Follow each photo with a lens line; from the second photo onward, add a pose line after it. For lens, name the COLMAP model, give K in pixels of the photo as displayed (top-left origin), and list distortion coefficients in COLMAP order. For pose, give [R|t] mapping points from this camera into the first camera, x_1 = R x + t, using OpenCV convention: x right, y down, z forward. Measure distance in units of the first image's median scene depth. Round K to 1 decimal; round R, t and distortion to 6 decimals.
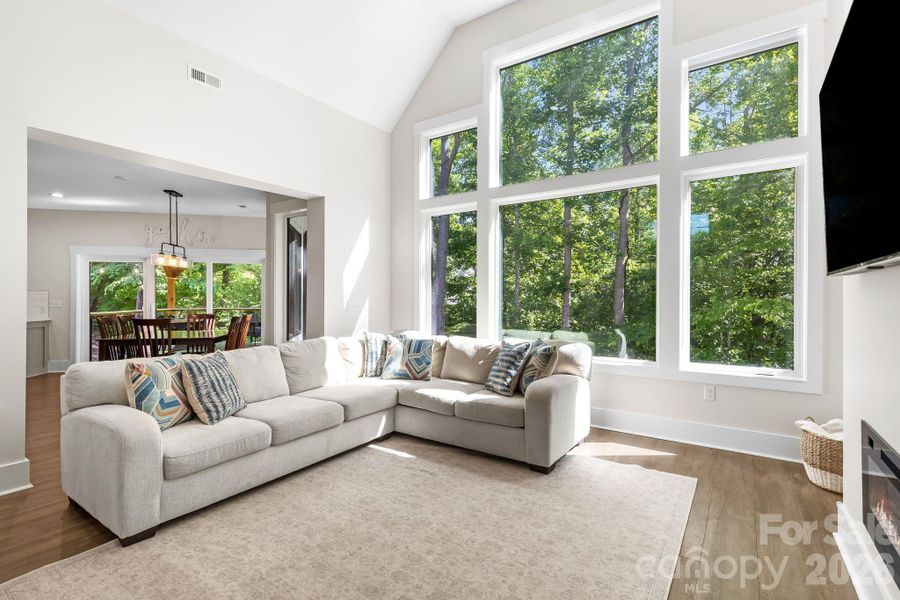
lens RADIAL K [[418.2, 0, 448.8], [0, 418.2, 301.8], [0, 0, 1]] dist [0.001105, 0.000046]
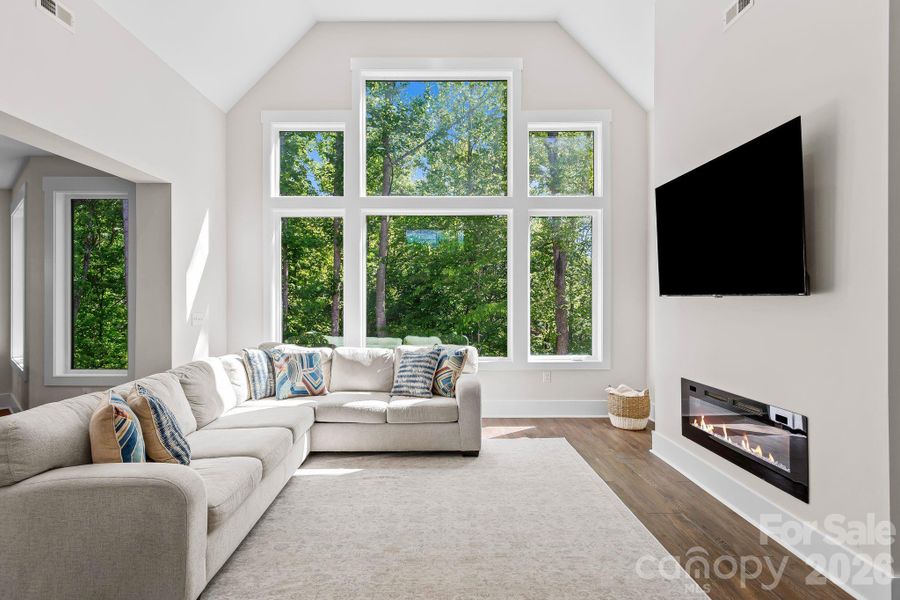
lens RADIAL K [[467.5, 0, 434.6], [0, 467.5, 302.8], [0, 0, 1]] dist [0.000617, -0.000694]
pose [[0.825809, -0.010158, 0.563858, -0.530480], [0.010222, 0.999943, 0.003044, -0.028399], [-0.563857, 0.003250, 0.825866, -0.030438]]
